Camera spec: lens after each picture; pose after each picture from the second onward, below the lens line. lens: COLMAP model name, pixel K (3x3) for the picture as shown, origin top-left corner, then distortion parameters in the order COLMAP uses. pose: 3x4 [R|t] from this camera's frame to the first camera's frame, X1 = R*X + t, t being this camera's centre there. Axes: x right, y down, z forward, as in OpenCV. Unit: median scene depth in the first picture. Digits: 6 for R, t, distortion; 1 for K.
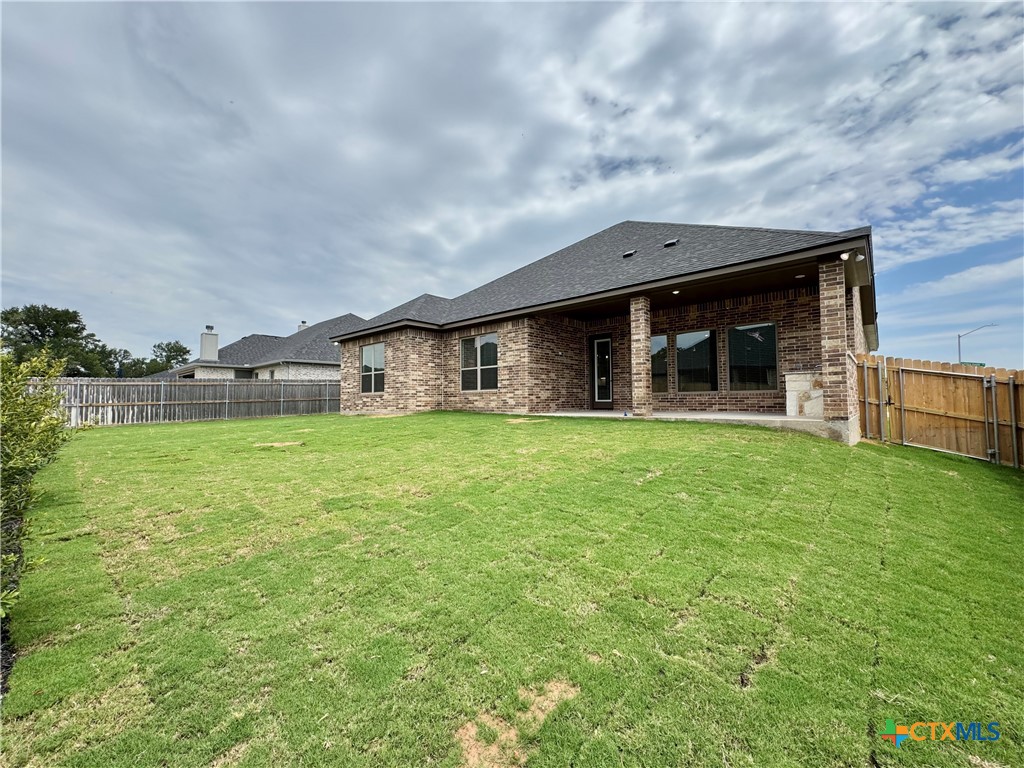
lens RADIAL K [[408.7, 0, 511.6], [0, 408.7, 384.1], [0, 0, 1]] dist [-0.002481, 0.000482]
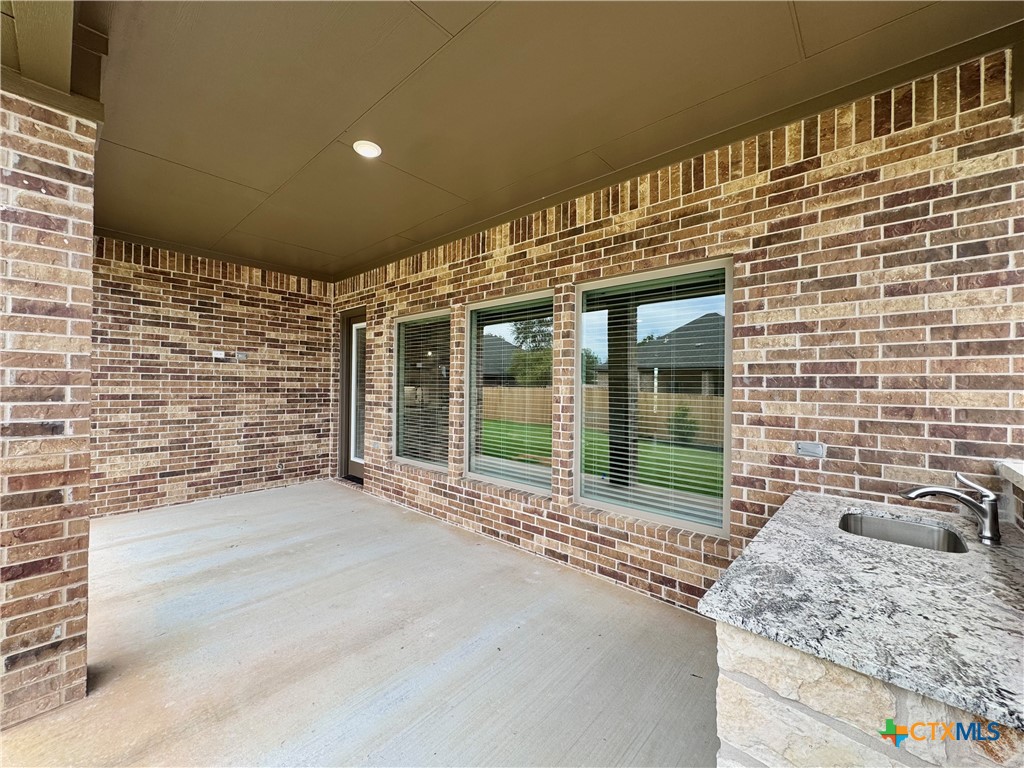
lens RADIAL K [[408.7, 0, 511.6], [0, 408.7, 384.1], [0, 0, 1]] dist [-0.002481, 0.000482]
pose [[0.999707, 0.023596, 0.005403, 0.432021], [-0.023764, 0.999157, 0.033478, -0.069724], [-0.004609, -0.033597, 0.999425, 0.626102]]
